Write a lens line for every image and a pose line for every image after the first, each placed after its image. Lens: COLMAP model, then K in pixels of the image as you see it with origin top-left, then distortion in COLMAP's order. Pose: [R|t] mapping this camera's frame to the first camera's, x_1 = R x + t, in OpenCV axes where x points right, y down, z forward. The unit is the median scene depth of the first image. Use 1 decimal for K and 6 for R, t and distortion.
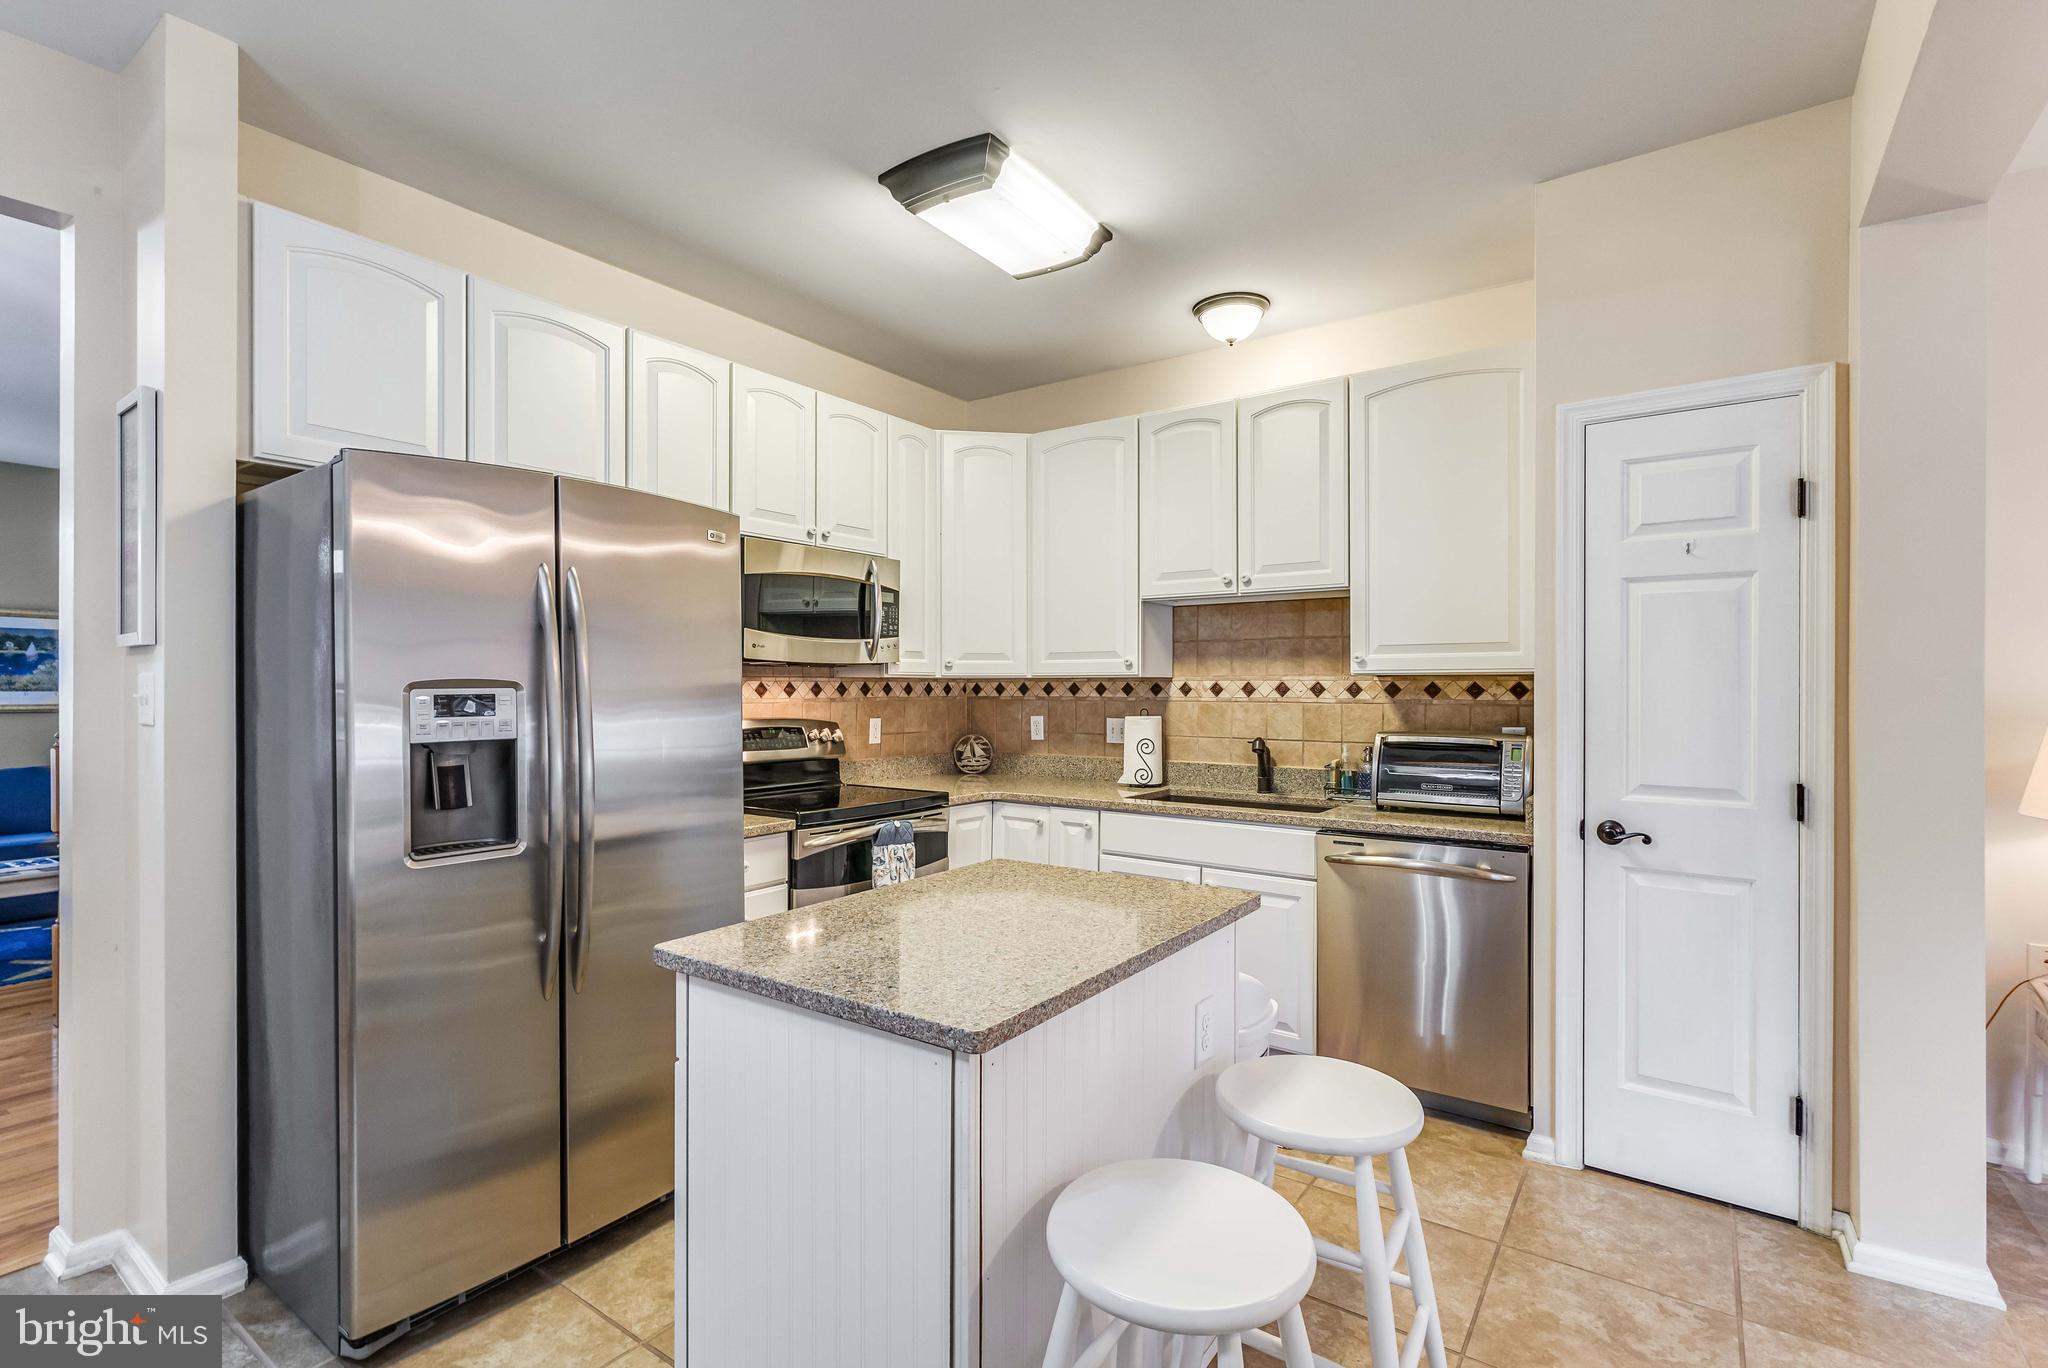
lens RADIAL K [[947.5, 0, 1040.1], [0, 947.5, 687.9], [0, 0, 1]] dist [-0.000817, 0.002434]
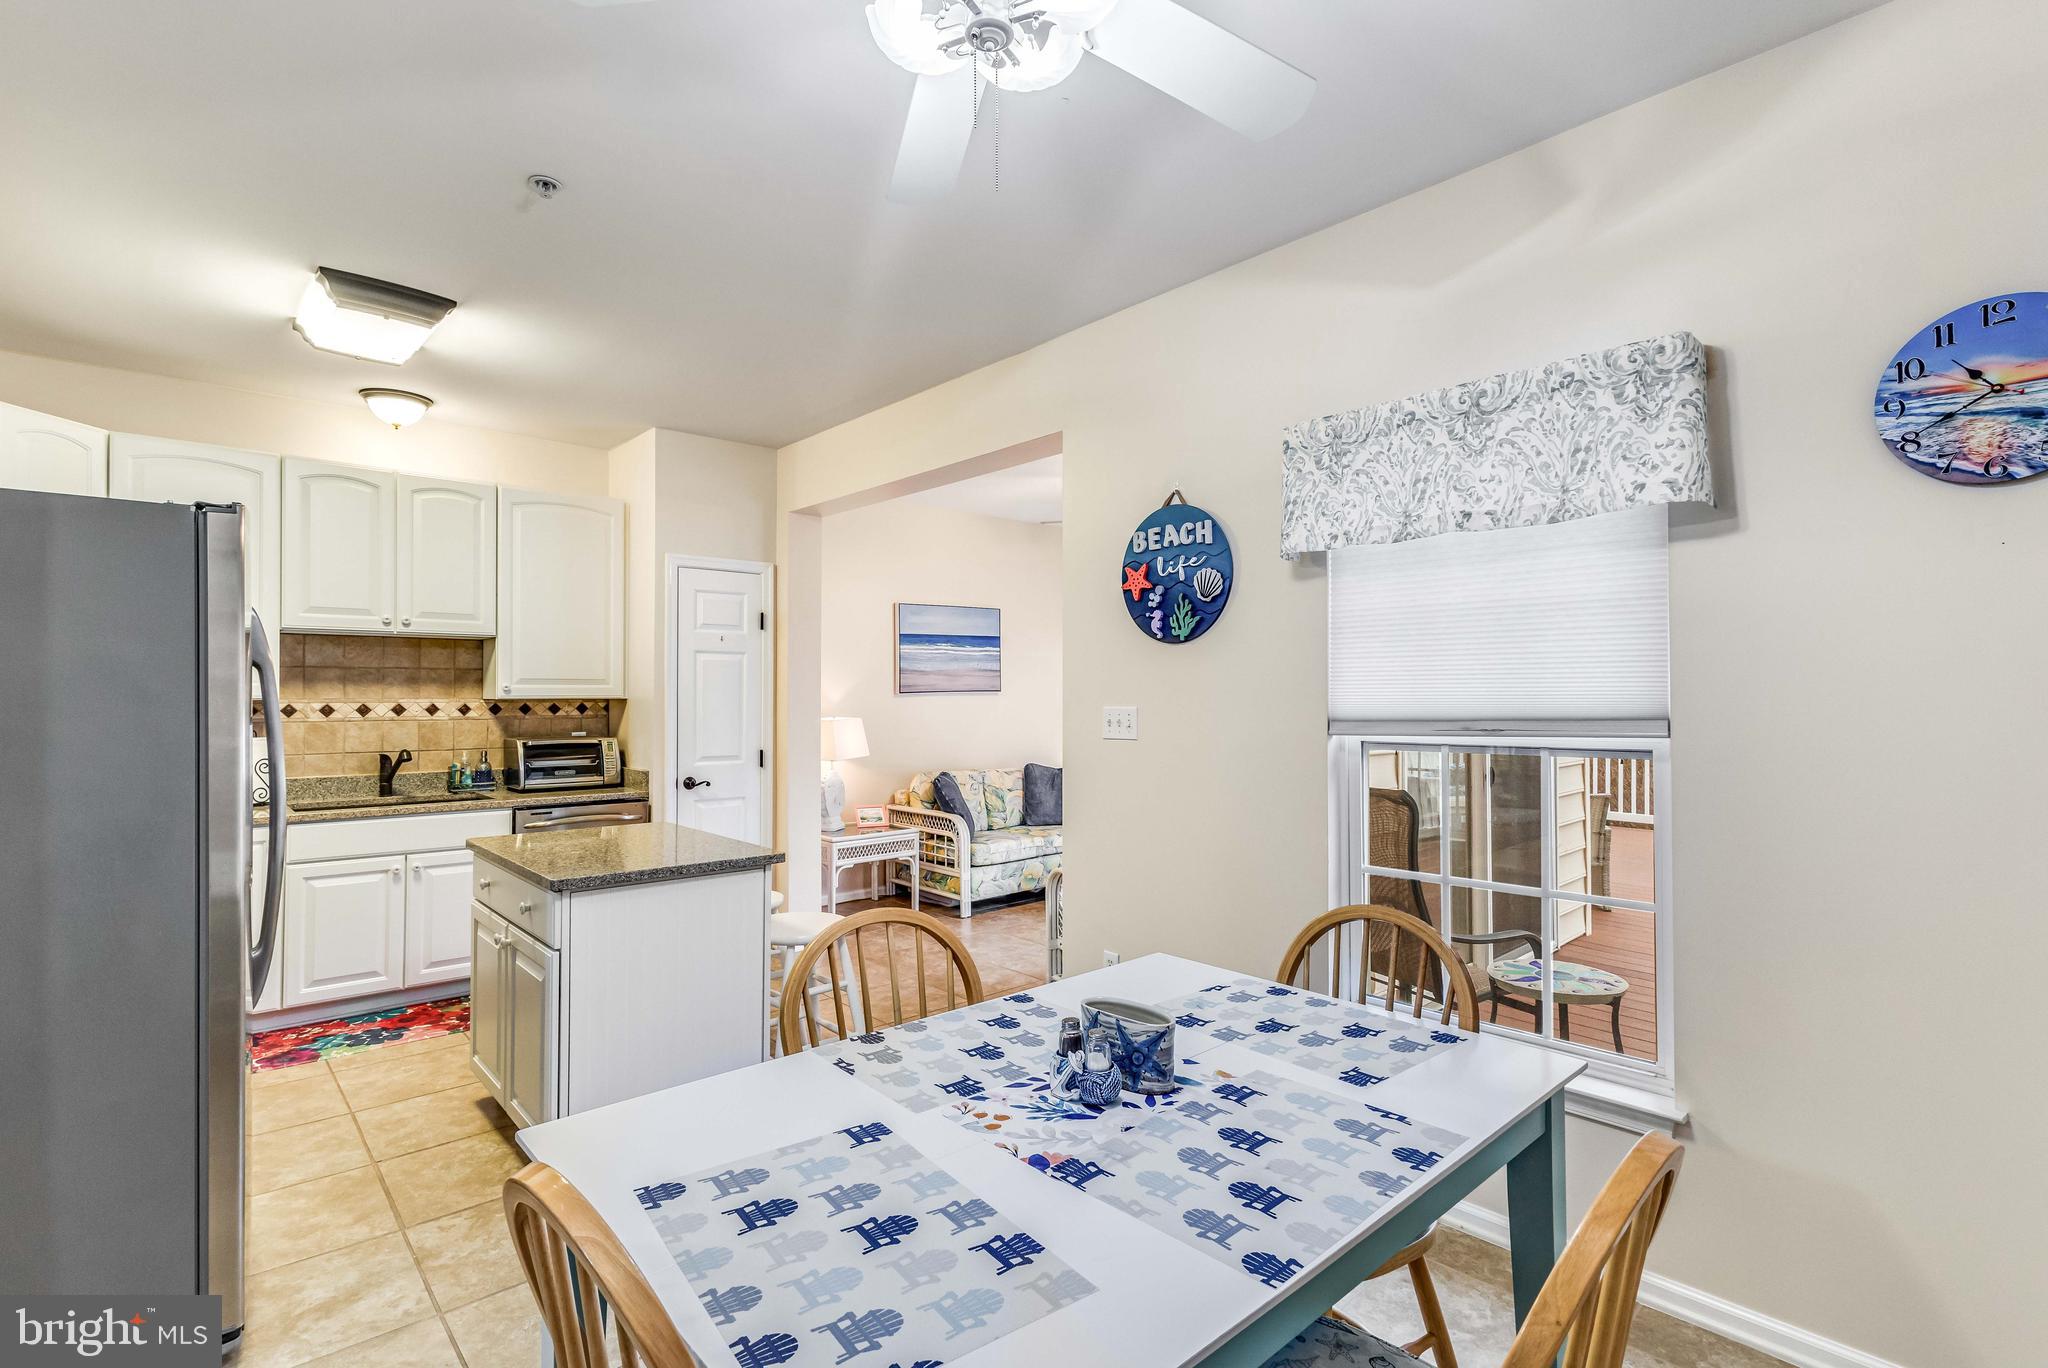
lens RADIAL K [[947.5, 0, 1006.6], [0, 947.5, 690.2], [0, 0, 1]] dist [-0.000817, 0.002434]
pose [[0.240105, 0.005152, 0.970733, -0.868732], [0.001256, 0.999983, -0.005618, -0.018540], [-0.970746, 0.002569, 0.240094, -0.061485]]
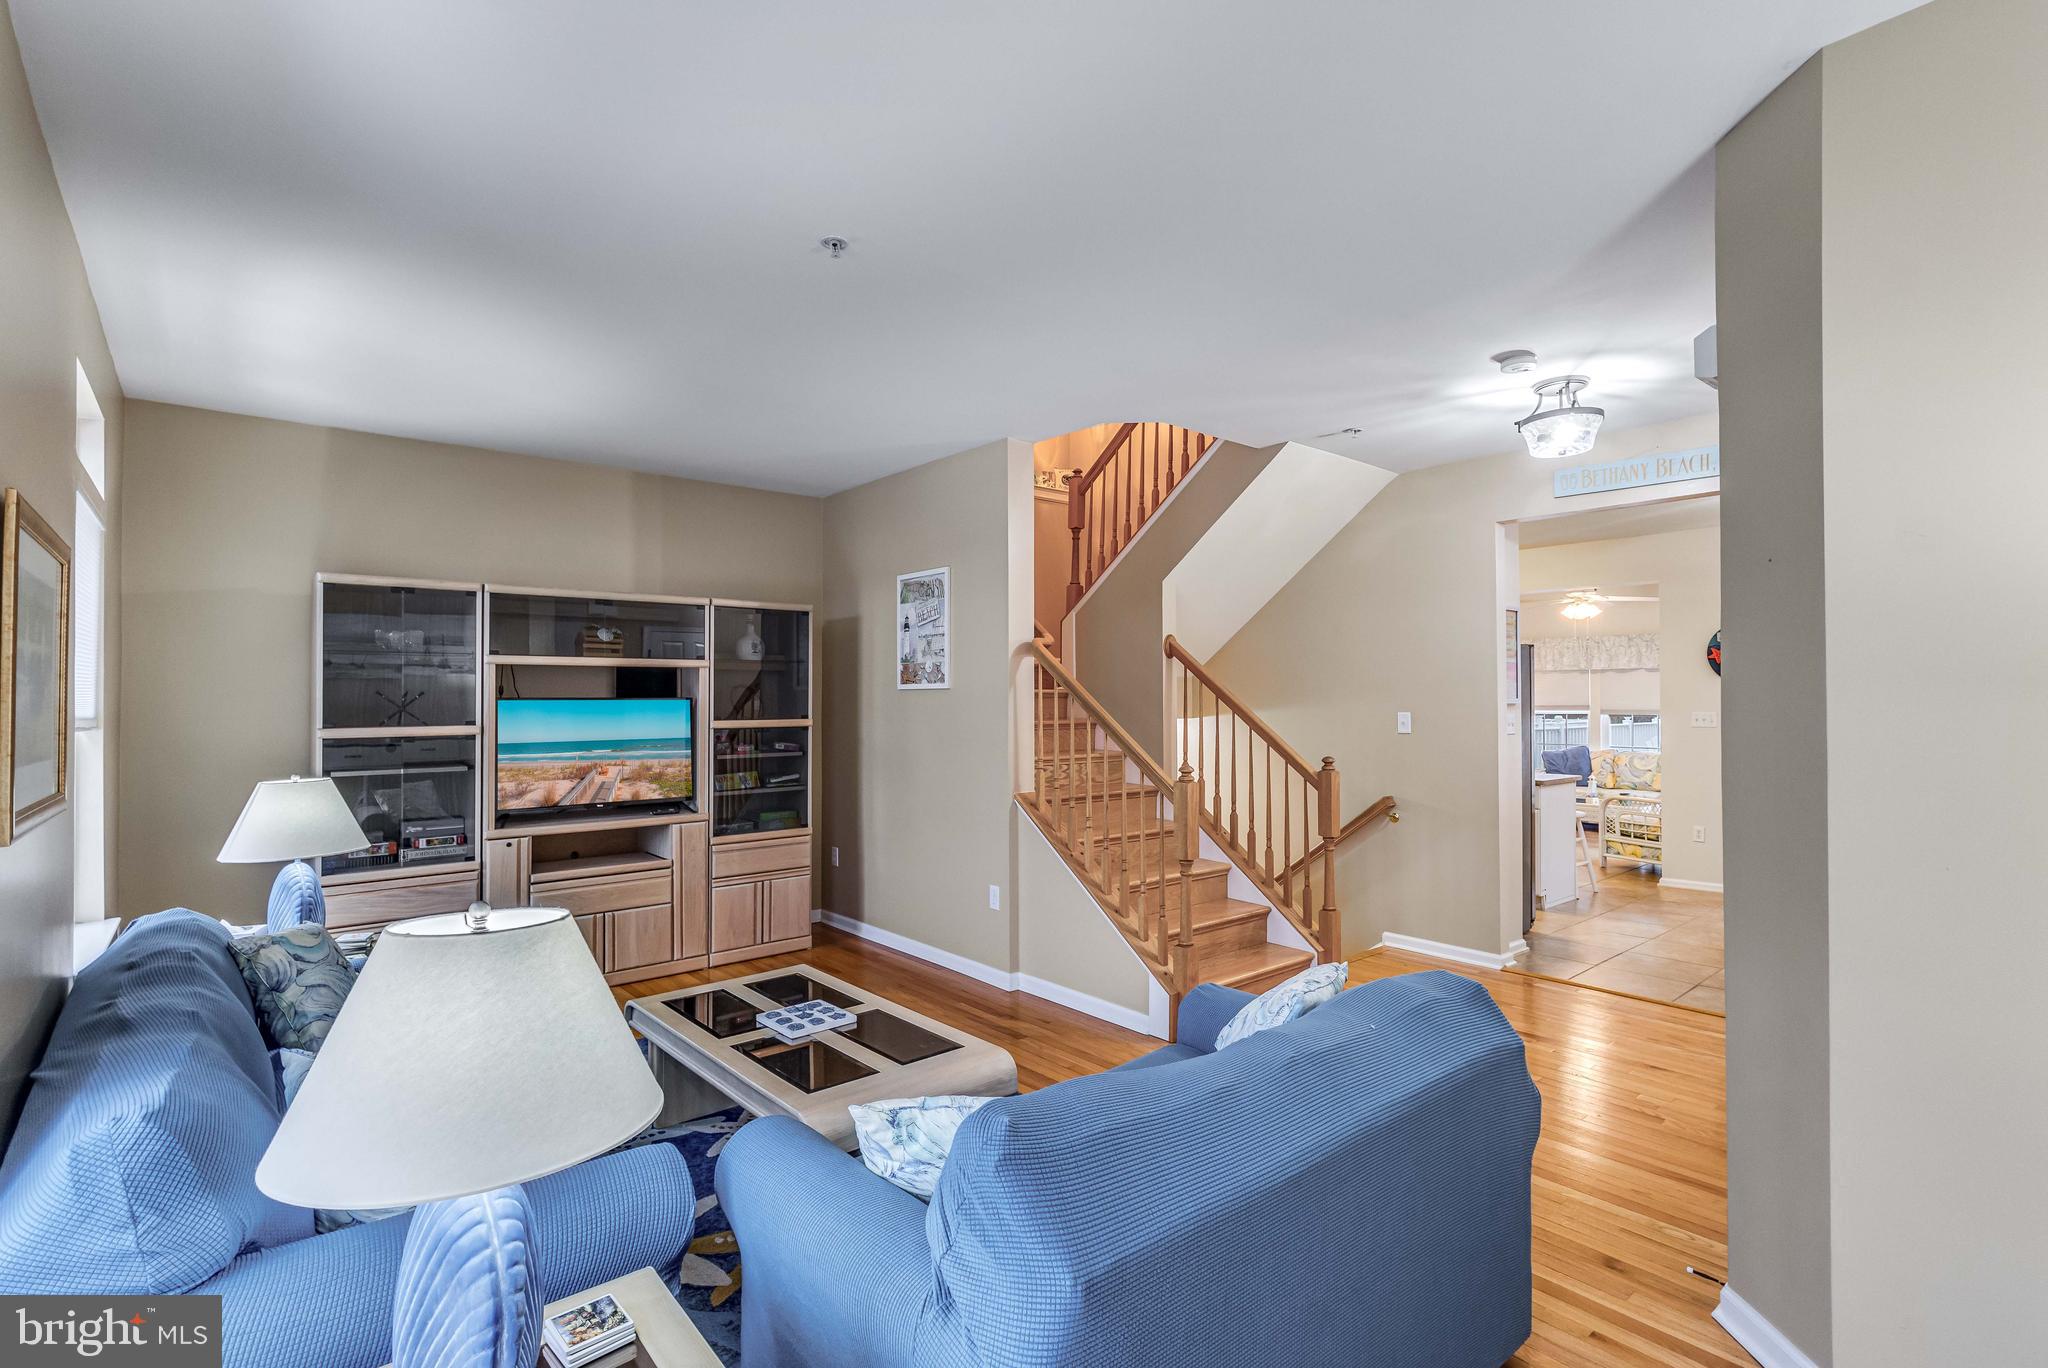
lens RADIAL K [[947.5, 0, 1019.8], [0, 947.5, 686.3], [0, 0, 1]] dist [-0.000817, 0.002434]
pose [[0.263476, 0.017402, 0.964509, -2.392337], [0.002048, 0.999825, -0.018598, -0.029999], [-0.964664, 0.006876, 0.263394, 1.019689]]
